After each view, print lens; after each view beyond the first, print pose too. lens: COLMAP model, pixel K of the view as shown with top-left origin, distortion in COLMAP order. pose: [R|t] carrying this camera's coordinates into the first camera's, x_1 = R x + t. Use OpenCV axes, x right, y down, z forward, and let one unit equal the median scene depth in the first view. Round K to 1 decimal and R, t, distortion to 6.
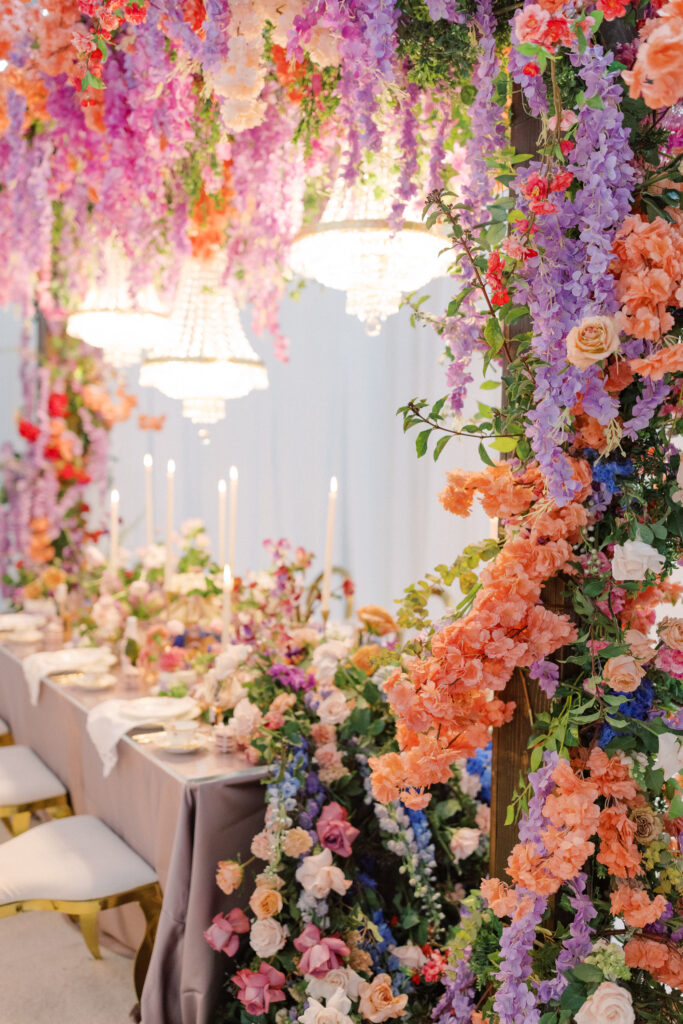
lens RADIAL K [[970.5, 0, 341.5], [0, 970.5, 512.0], [0, 0, 1]] dist [0.006299, -0.001528]
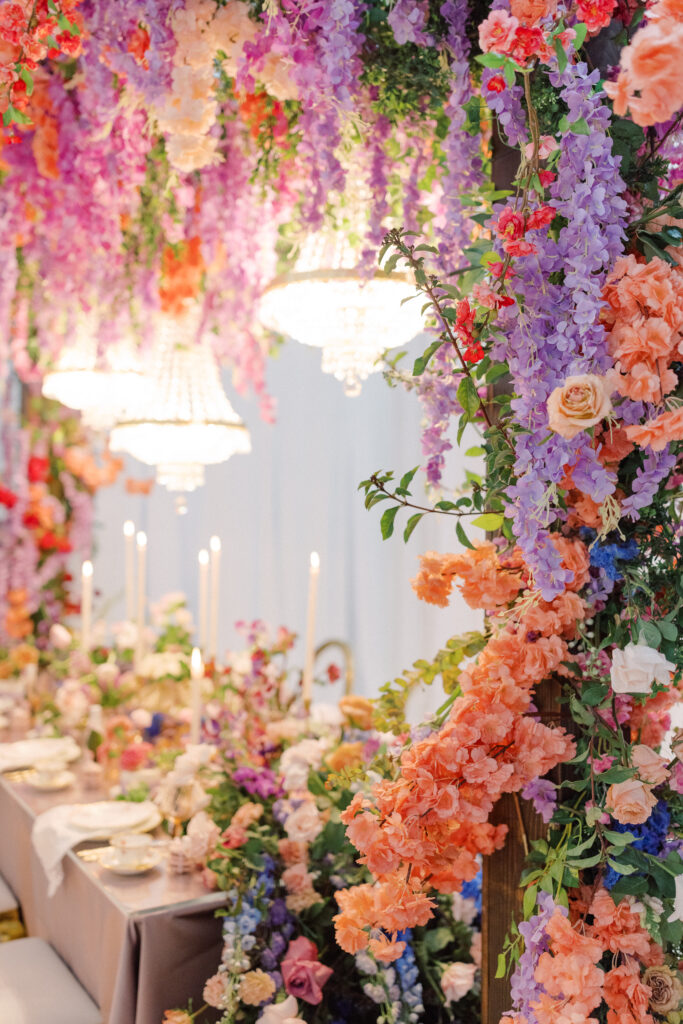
lens RADIAL K [[1011.8, 0, 341.5], [0, 1011.8, 512.0], [0, 0, 1]] dist [0.005979, -0.001111]
pose [[0.999936, -0.007023, -0.008872, 0.046810], [0.006456, 0.998030, -0.062403, -0.023802], [0.009293, 0.062342, 0.998012, 0.106119]]
